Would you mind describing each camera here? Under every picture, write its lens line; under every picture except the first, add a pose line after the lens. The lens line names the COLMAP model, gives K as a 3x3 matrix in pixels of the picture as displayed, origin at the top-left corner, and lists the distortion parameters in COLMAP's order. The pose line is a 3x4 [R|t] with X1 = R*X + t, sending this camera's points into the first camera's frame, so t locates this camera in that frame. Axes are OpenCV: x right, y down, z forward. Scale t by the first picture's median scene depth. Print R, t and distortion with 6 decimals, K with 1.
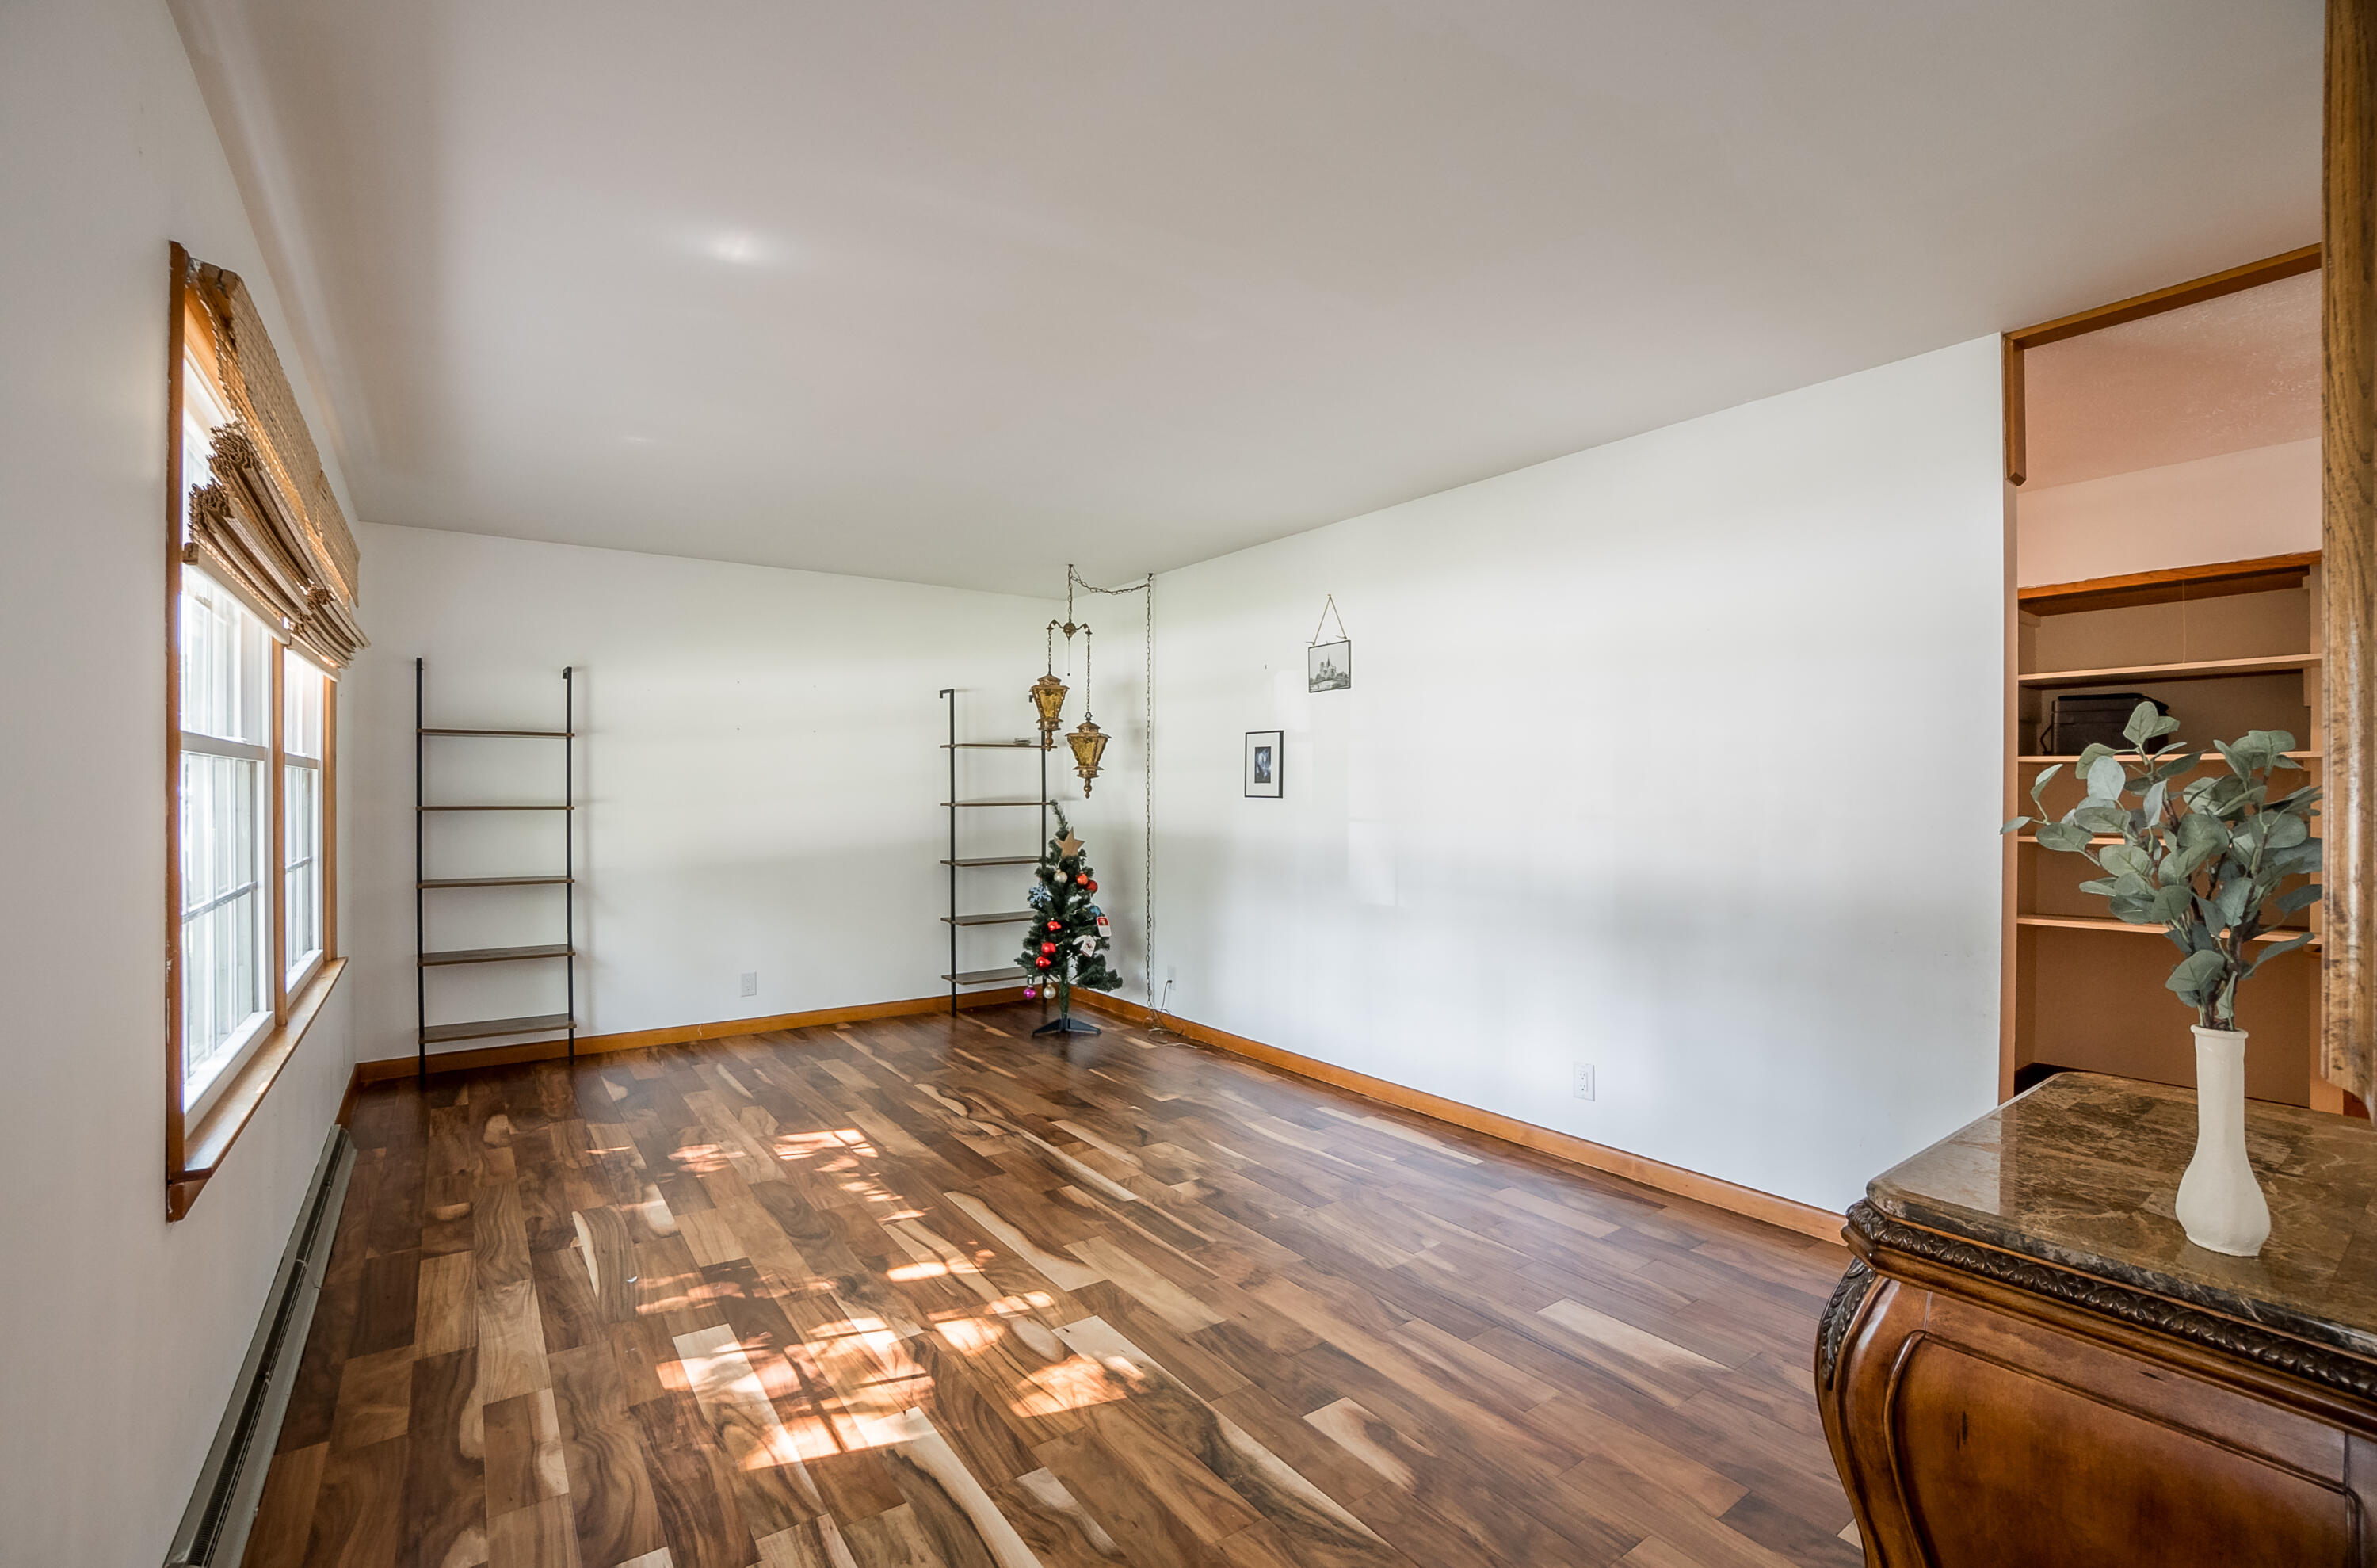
lens RADIAL K [[1062.5, 0, 1186.0], [0, 1062.5, 788.3], [0, 0, 1]] dist [-0.049345, 0.005811]
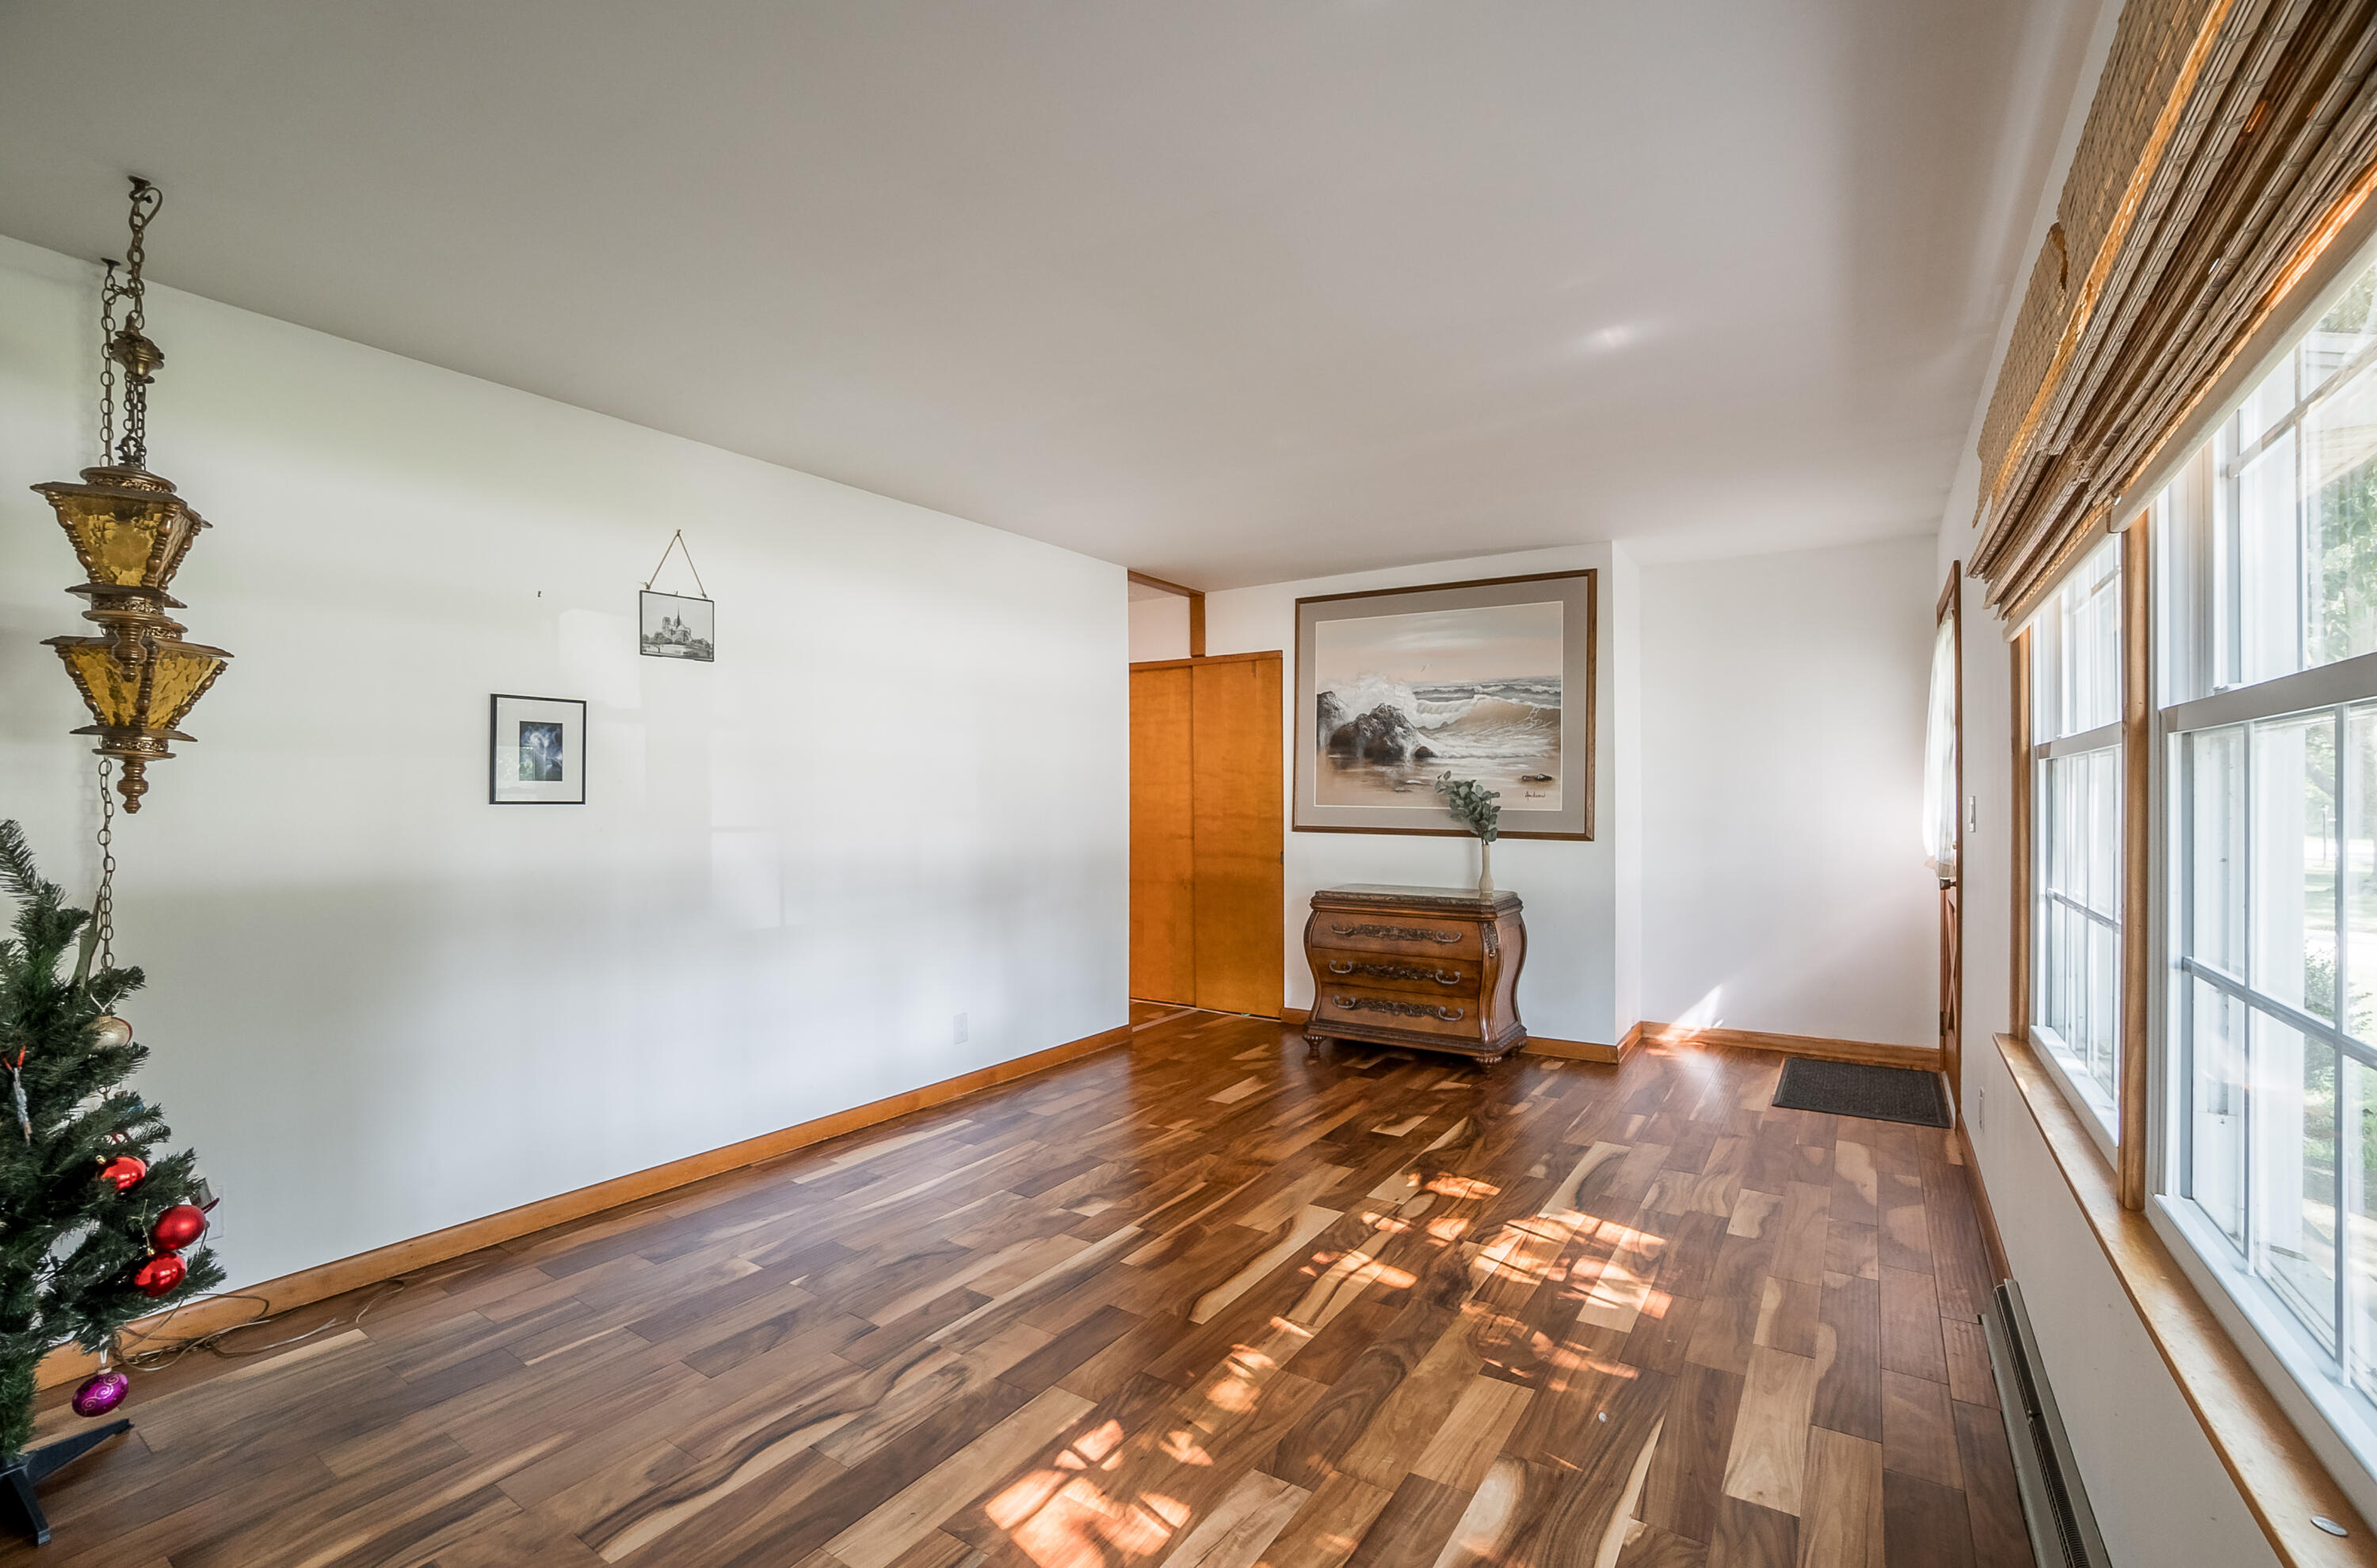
lens RADIAL K [[1062.5, 0, 1174.7], [0, 1062.5, 791.0], [0, 0, 1]] dist [-0.049345, 0.005811]
pose [[-0.364660, 0.001700, 0.931139, -0.786920], [-0.003458, 0.999989, -0.003180, 0.002233], [-0.931134, -0.004379, -0.364650, 1.098709]]
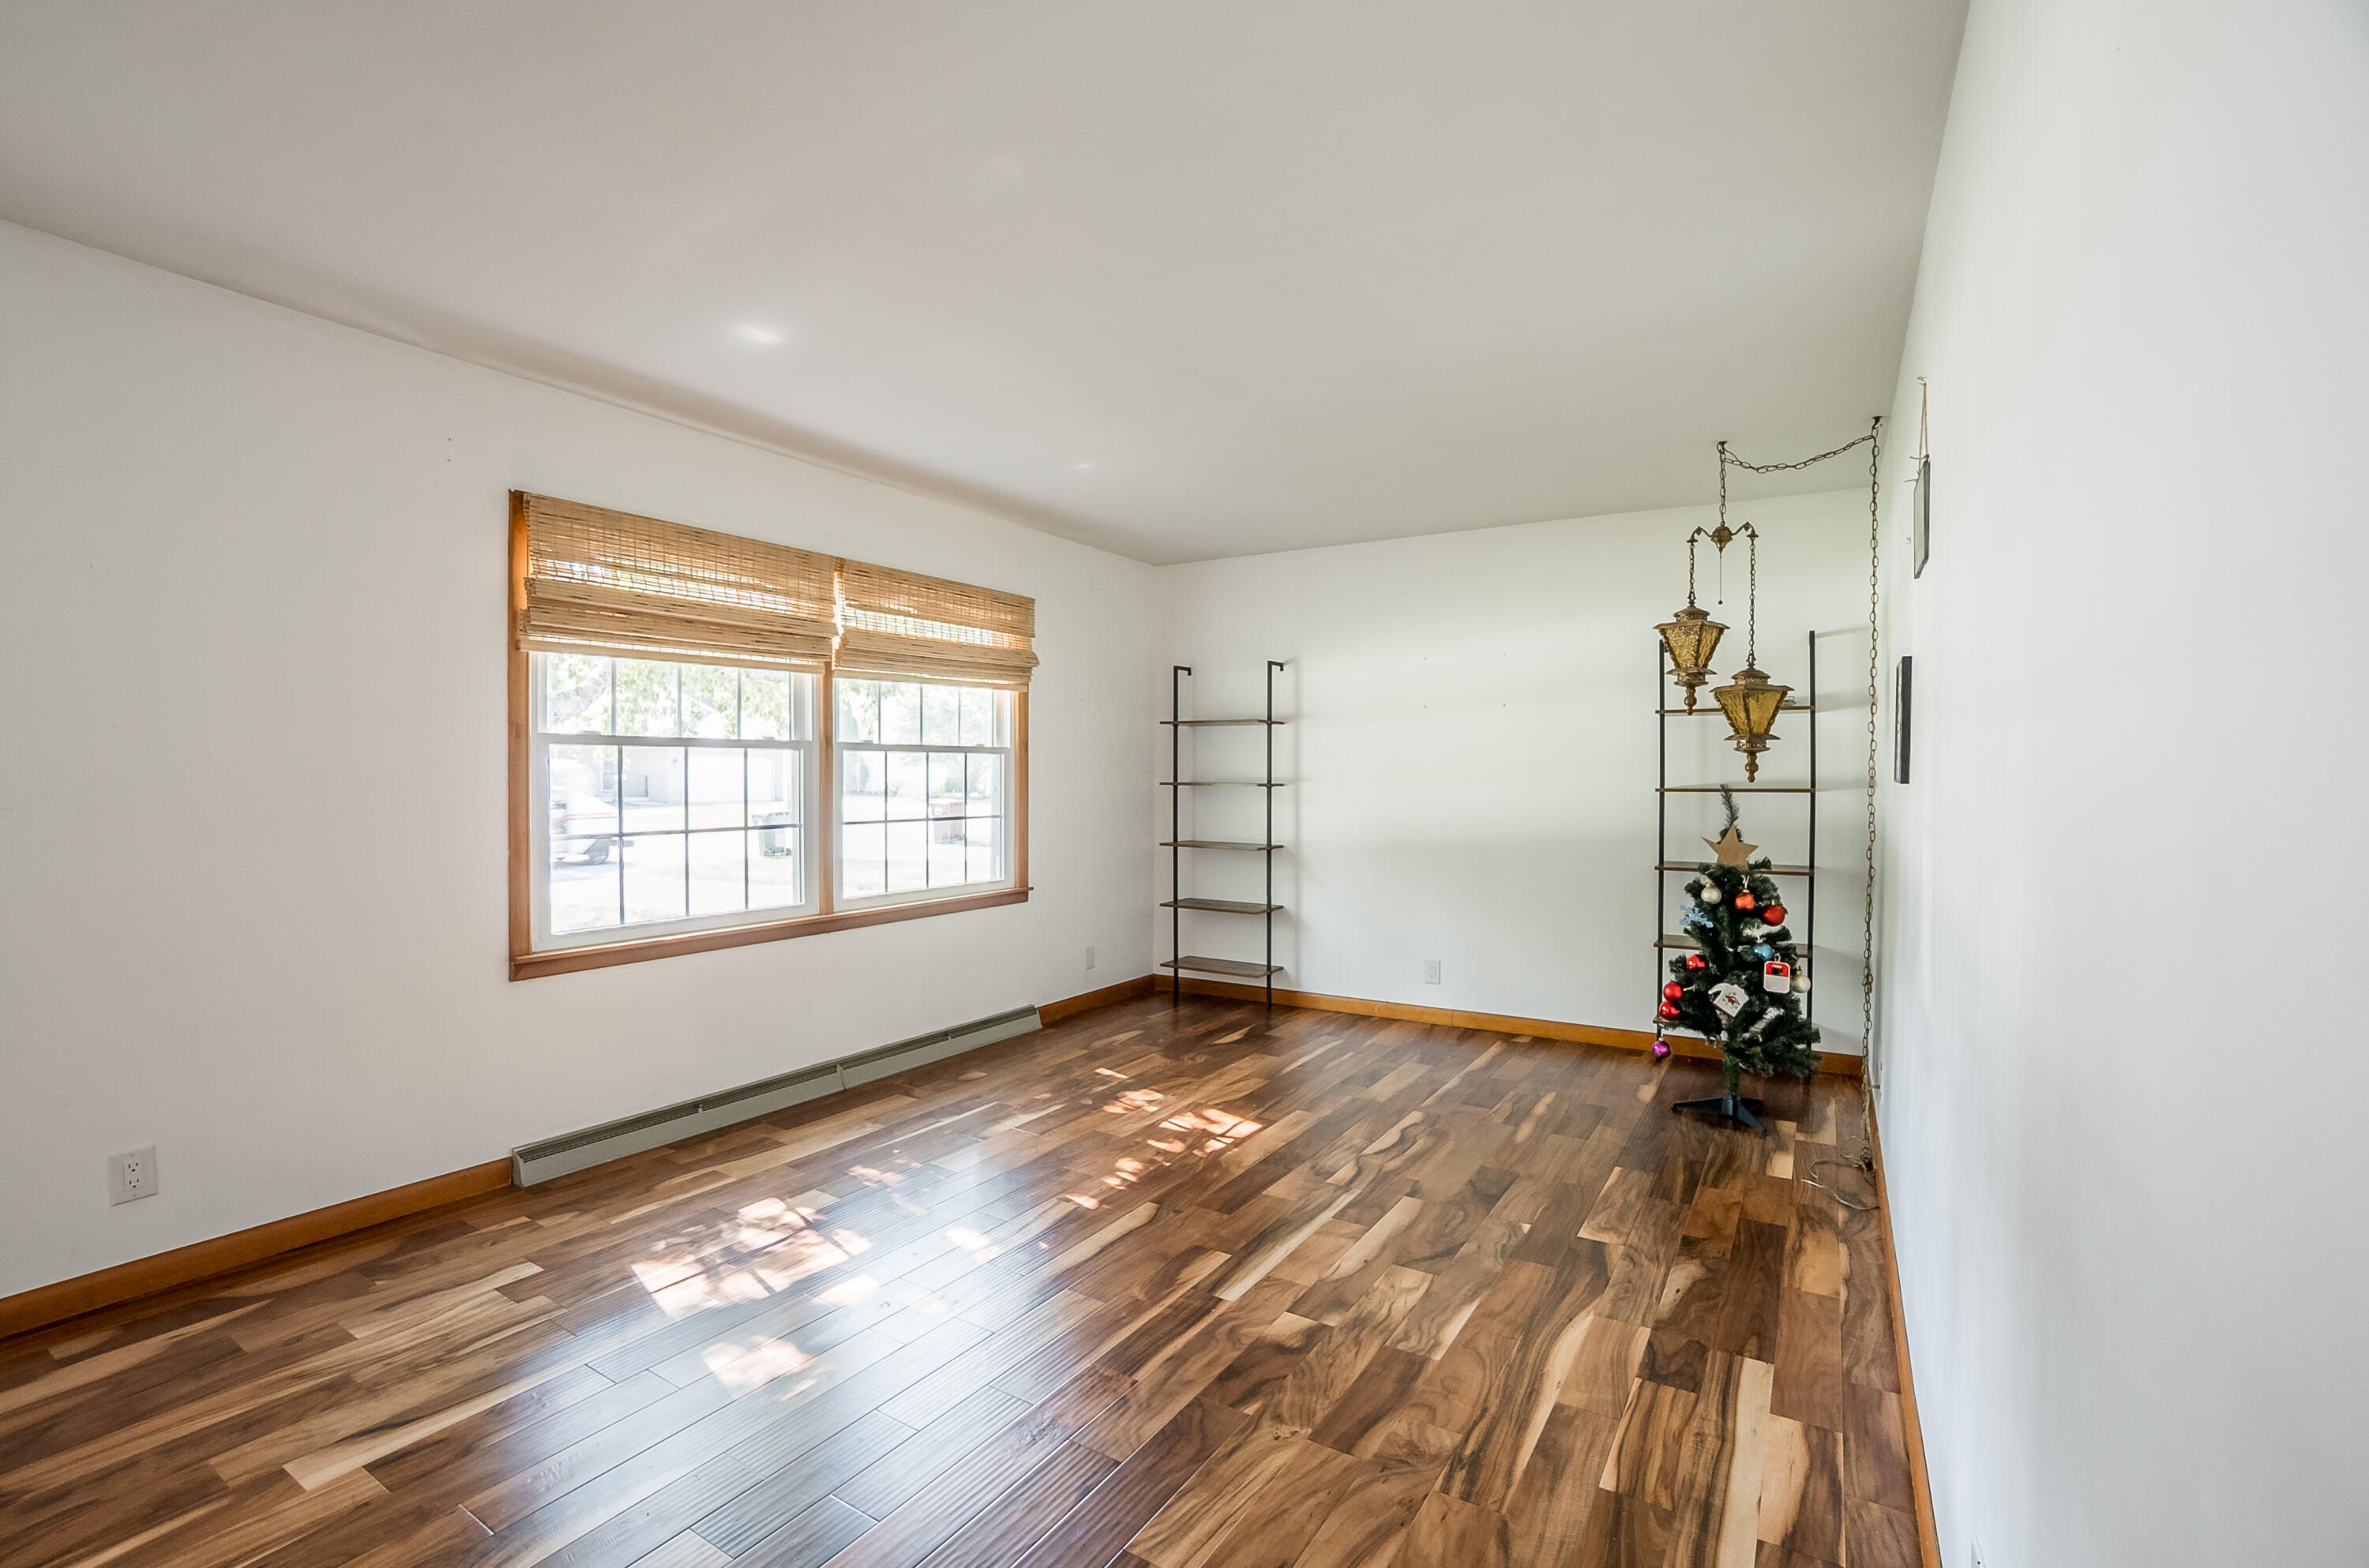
lens RADIAL K [[1058.8, 0, 1139.3], [0, 1058.8, 786.1], [0, 0, 1]] dist [-0.049345, 0.005811]
pose [[0.361514, 0.015924, -0.932231, 0.531195], [-0.000835, 0.999859, 0.016756, 0.001366], [0.932366, -0.005279, 0.361476, 0.557656]]
